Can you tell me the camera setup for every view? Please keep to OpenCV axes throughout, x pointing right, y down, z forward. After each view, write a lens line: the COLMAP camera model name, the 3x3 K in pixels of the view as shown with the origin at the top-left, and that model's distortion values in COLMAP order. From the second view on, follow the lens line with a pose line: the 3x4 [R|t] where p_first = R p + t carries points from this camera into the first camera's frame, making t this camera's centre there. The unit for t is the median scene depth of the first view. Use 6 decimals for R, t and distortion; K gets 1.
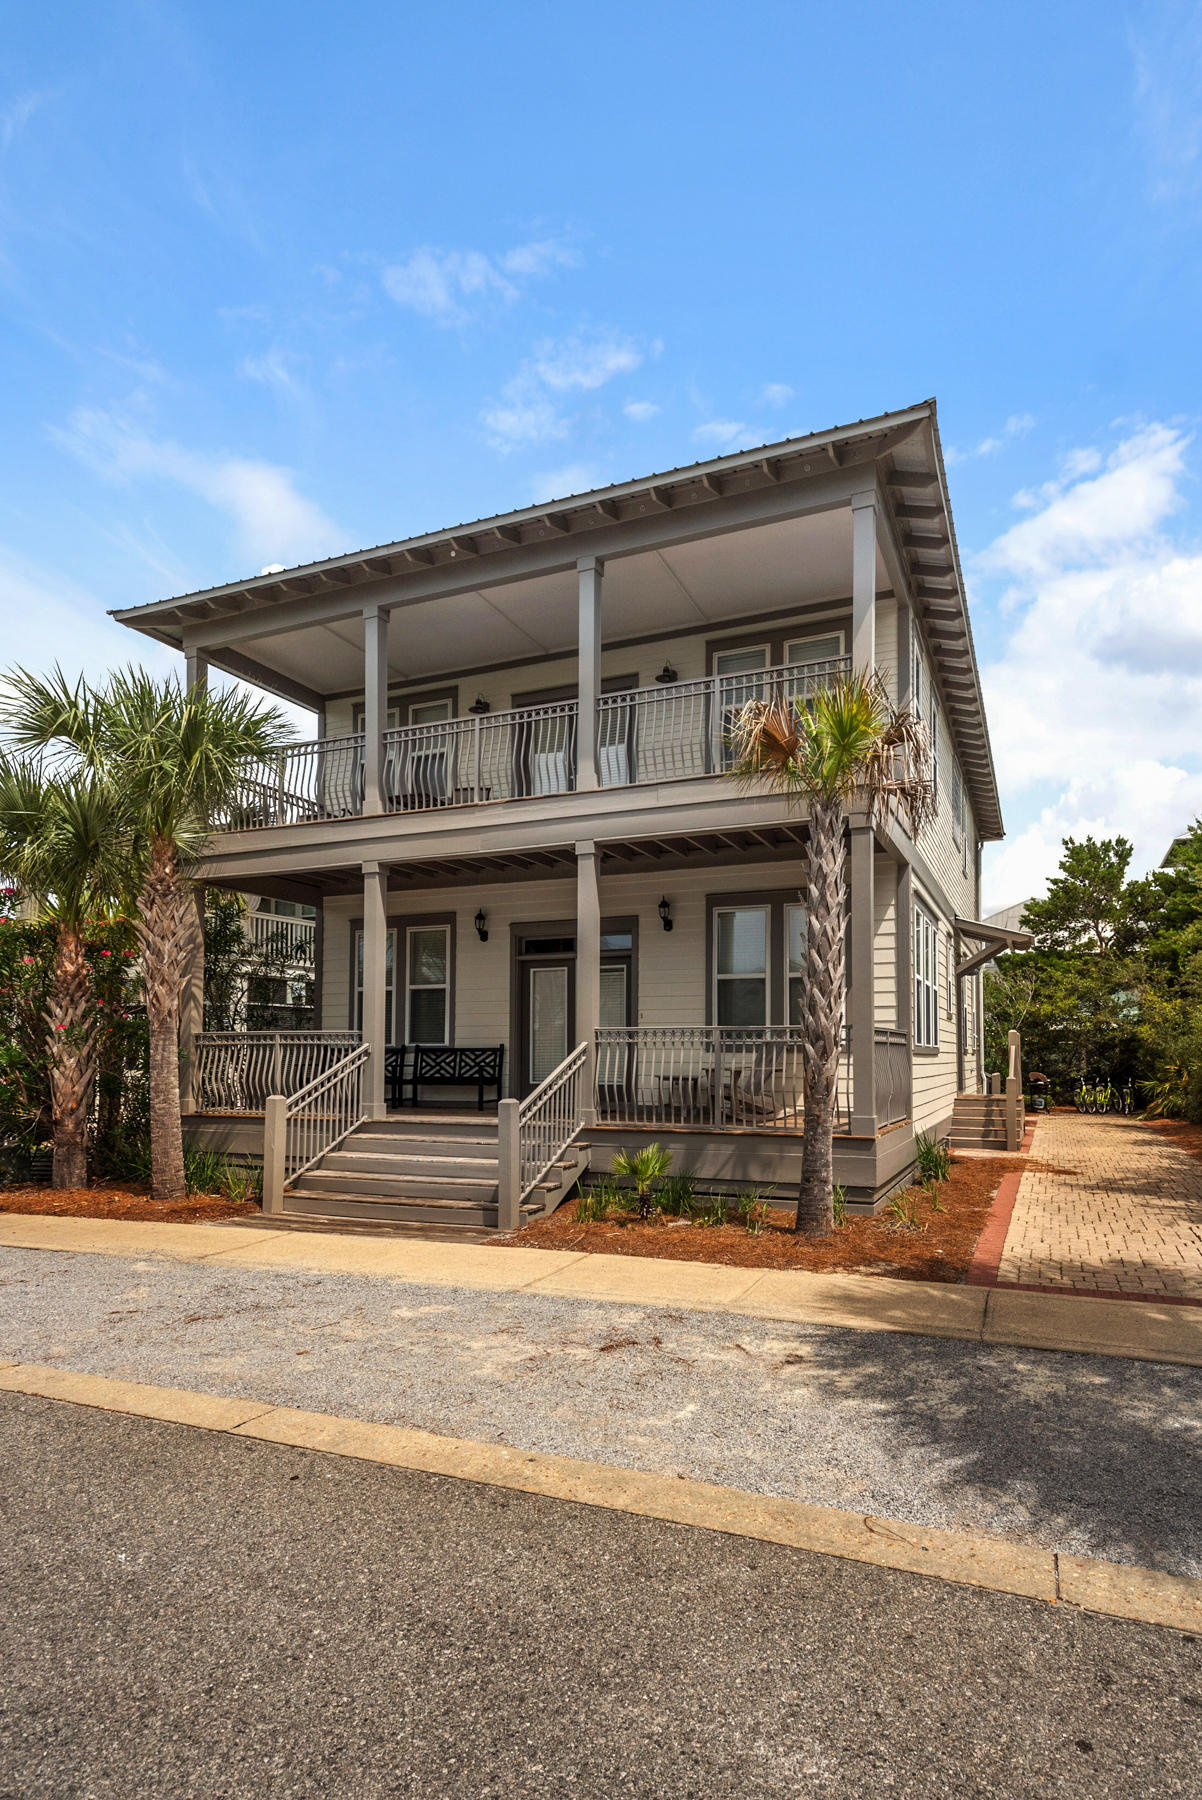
lens RADIAL K [[946.4, 0, 656.5], [0, 946.4, 1032.5], [0, 0, 1]] dist [0.006583, 0.001517]
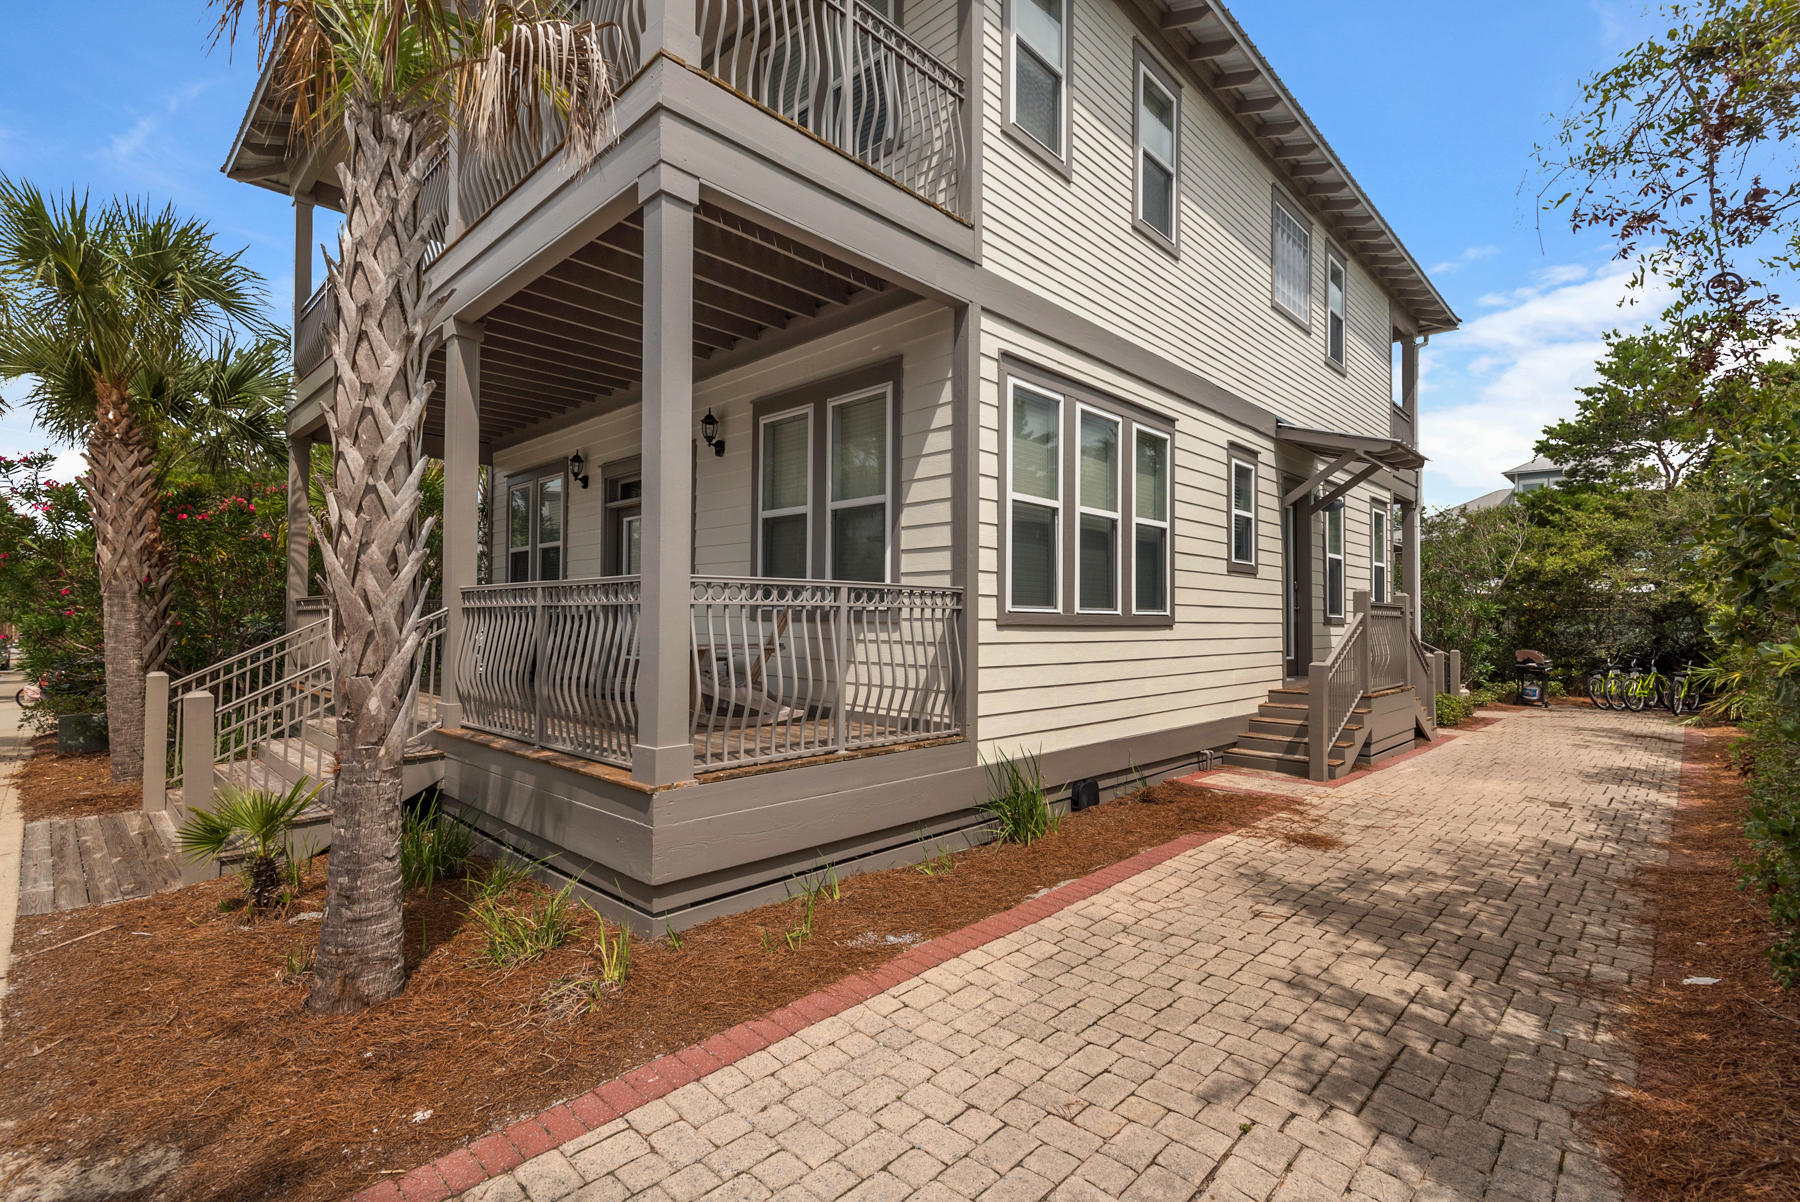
lens RADIAL K [[825.9, 0, 897.1], [0, 825.9, 603.6], [0, 0, 1]] dist [-0.001098, -0.000309]
pose [[0.925548, 0.000179, -0.378629, 0.383342], [0.002011, 0.999983, 0.005388, 0.005019], [0.378624, -0.005748, 0.925533, 0.459821]]
